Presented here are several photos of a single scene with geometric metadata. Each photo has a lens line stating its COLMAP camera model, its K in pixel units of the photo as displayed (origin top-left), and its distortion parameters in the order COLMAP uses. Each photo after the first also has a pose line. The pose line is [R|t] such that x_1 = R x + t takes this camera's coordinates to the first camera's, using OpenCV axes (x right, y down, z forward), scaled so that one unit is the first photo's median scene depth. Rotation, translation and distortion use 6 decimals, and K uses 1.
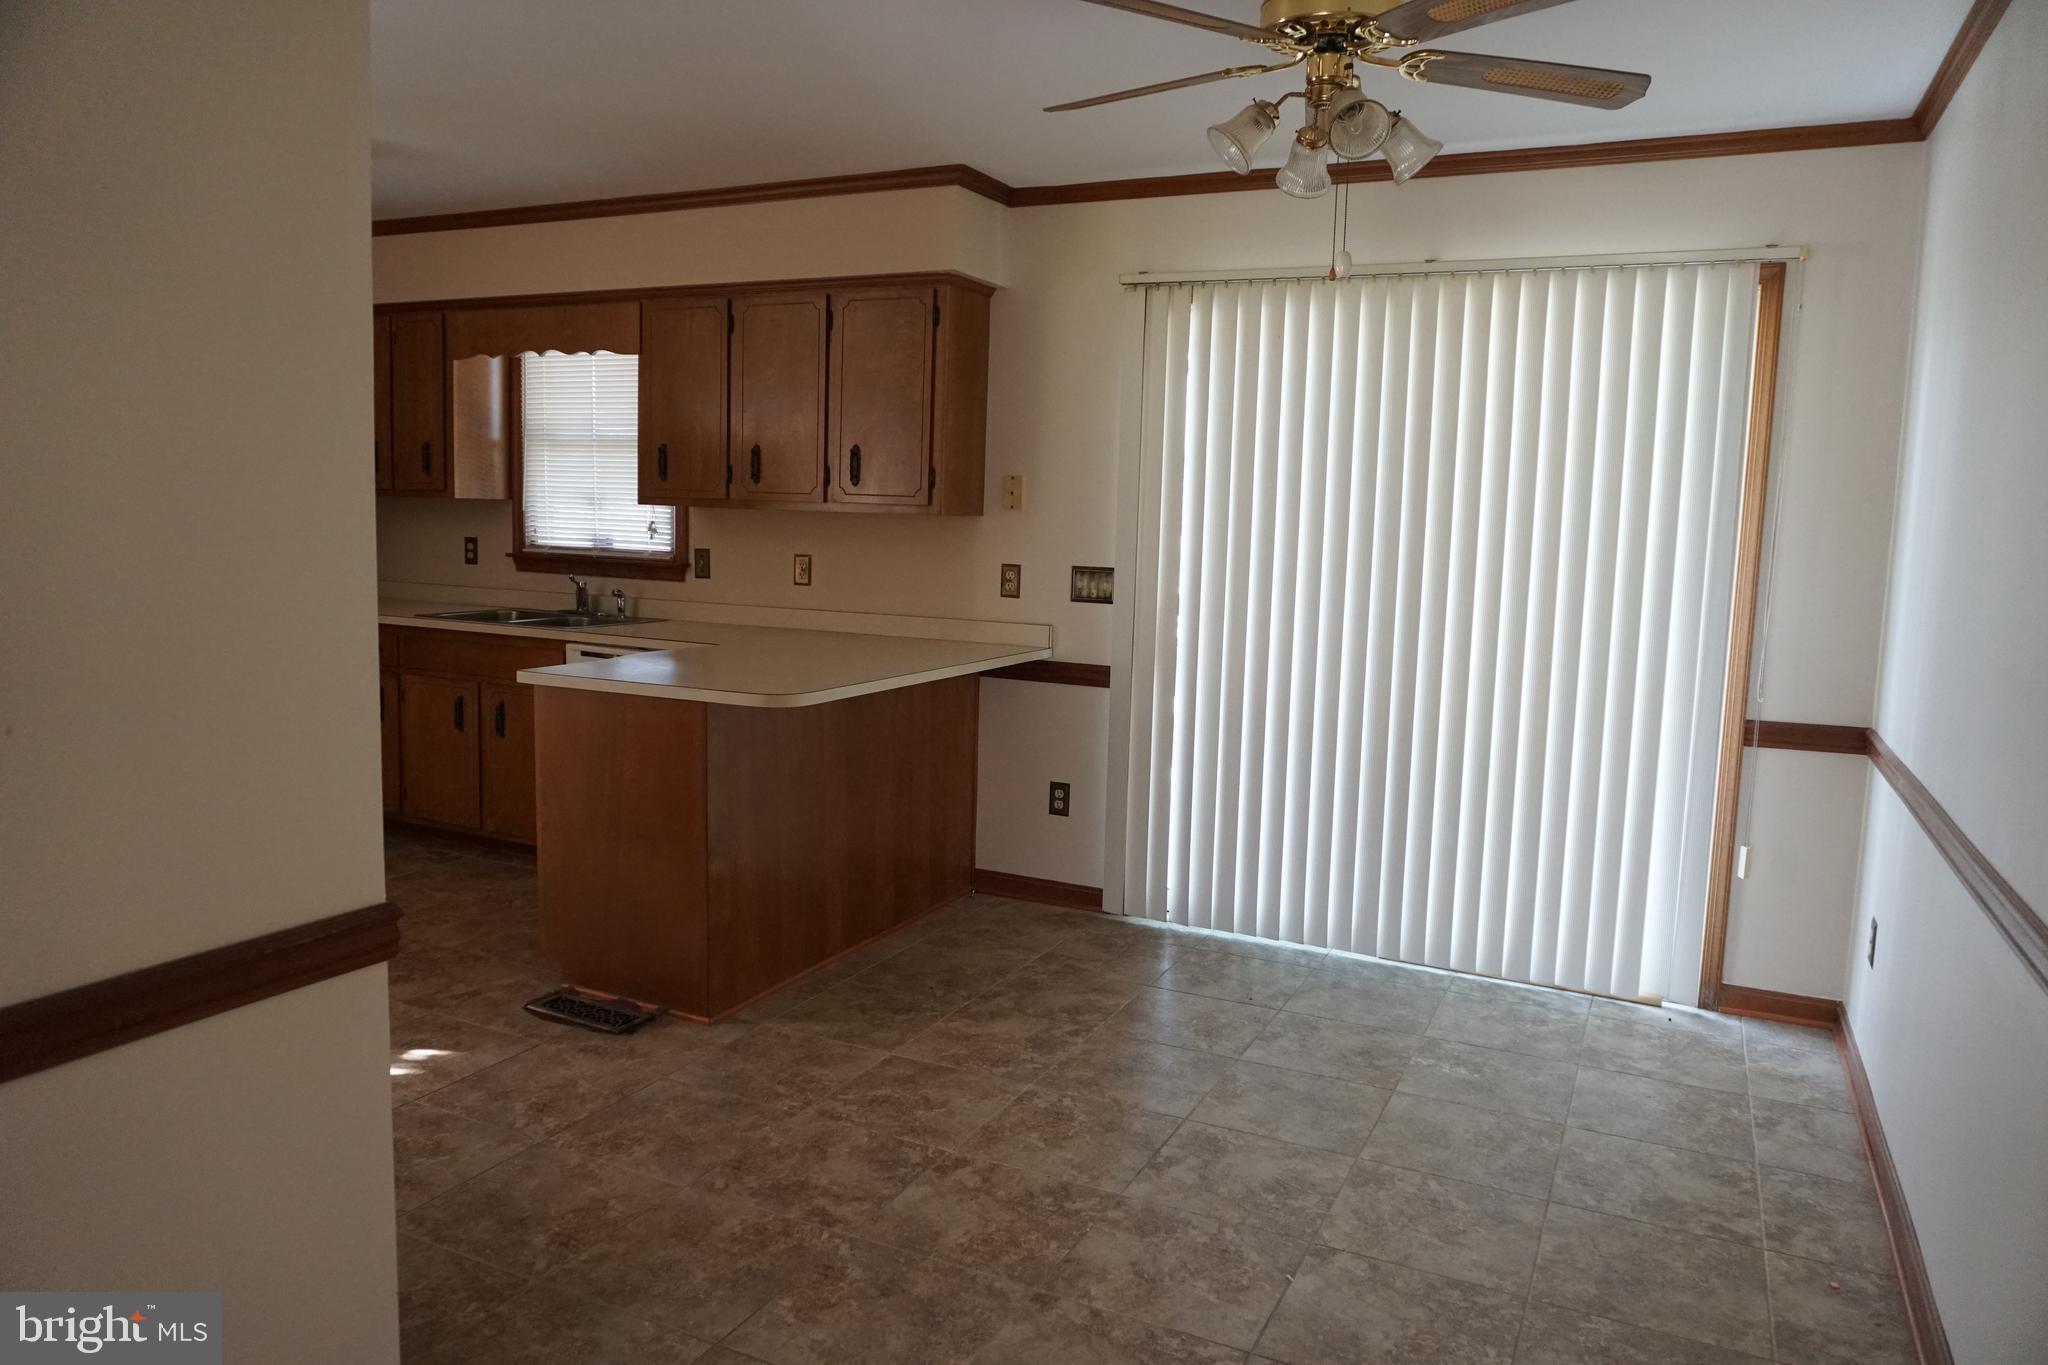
lens RADIAL K [[1366.6, 0, 1034.0], [0, 1366.6, 681.1], [0, 0, 1]] dist [-0.057297, 0.038704]
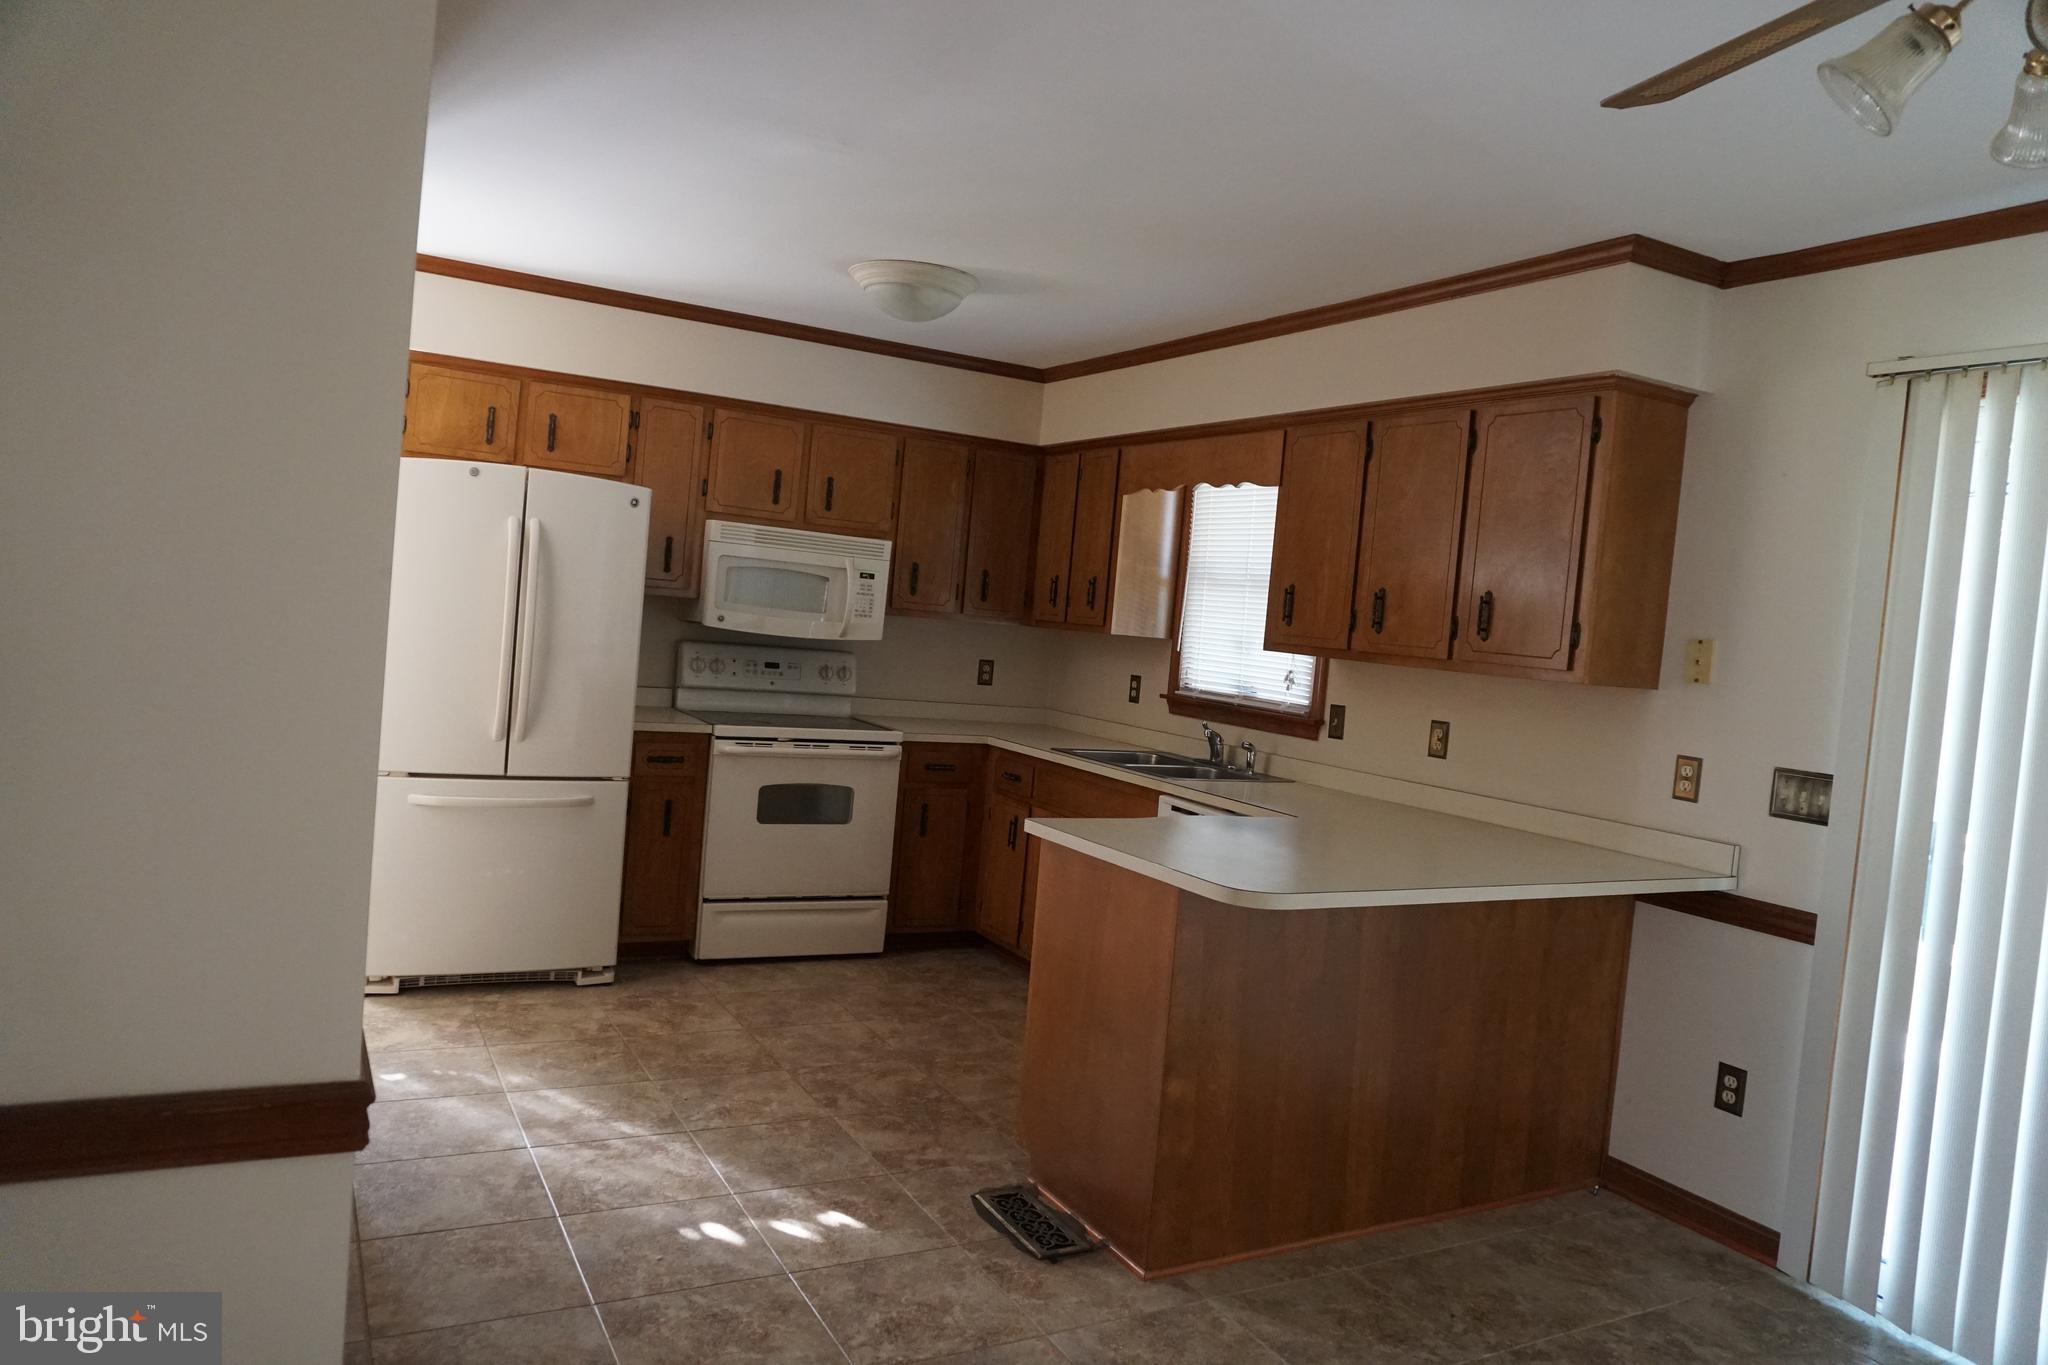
lens RADIAL K [[1366.6, 0, 1034.0], [0, 1366.6, 681.1], [0, 0, 1]] dist [-0.057297, 0.038704]
pose [[0.813192, 0.065379, -0.578312, 0.116567], [-0.130642, 0.988818, -0.071916, -0.026746], [0.567143, 0.134033, 0.812640, 0.195287]]
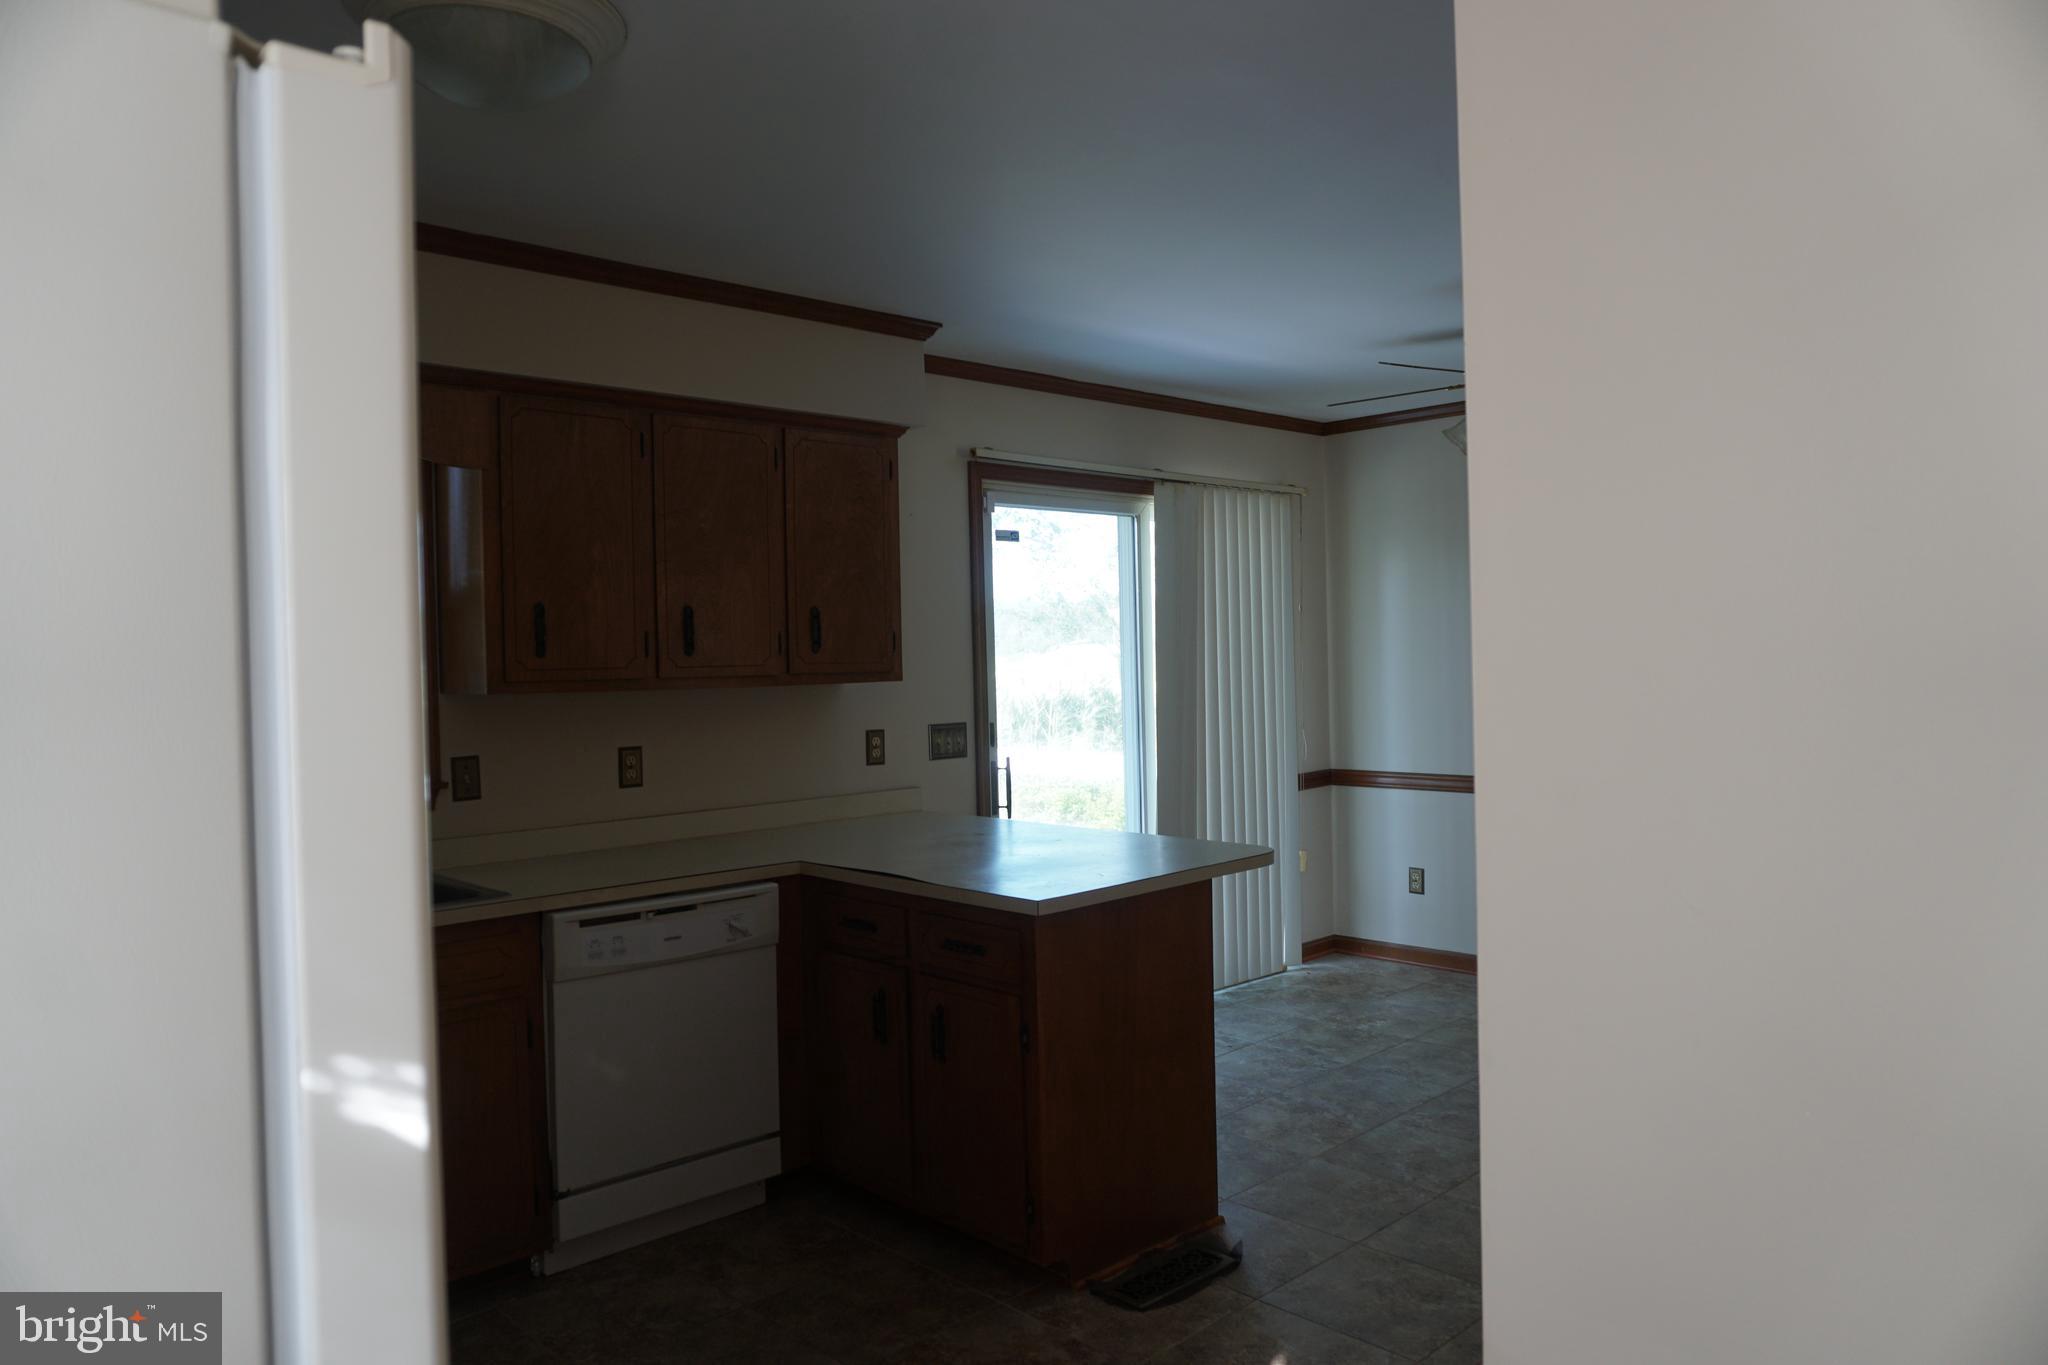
lens RADIAL K [[1366.6, 0, 1034.0], [0, 1366.6, 681.1], [0, 0, 1]] dist [-0.057297, 0.038704]
pose [[0.347396, -0.052762, 0.936233, -0.868410], [0.154652, 0.987967, -0.001707, -0.100849], [-0.924878, 0.145384, 0.351375, 0.564760]]
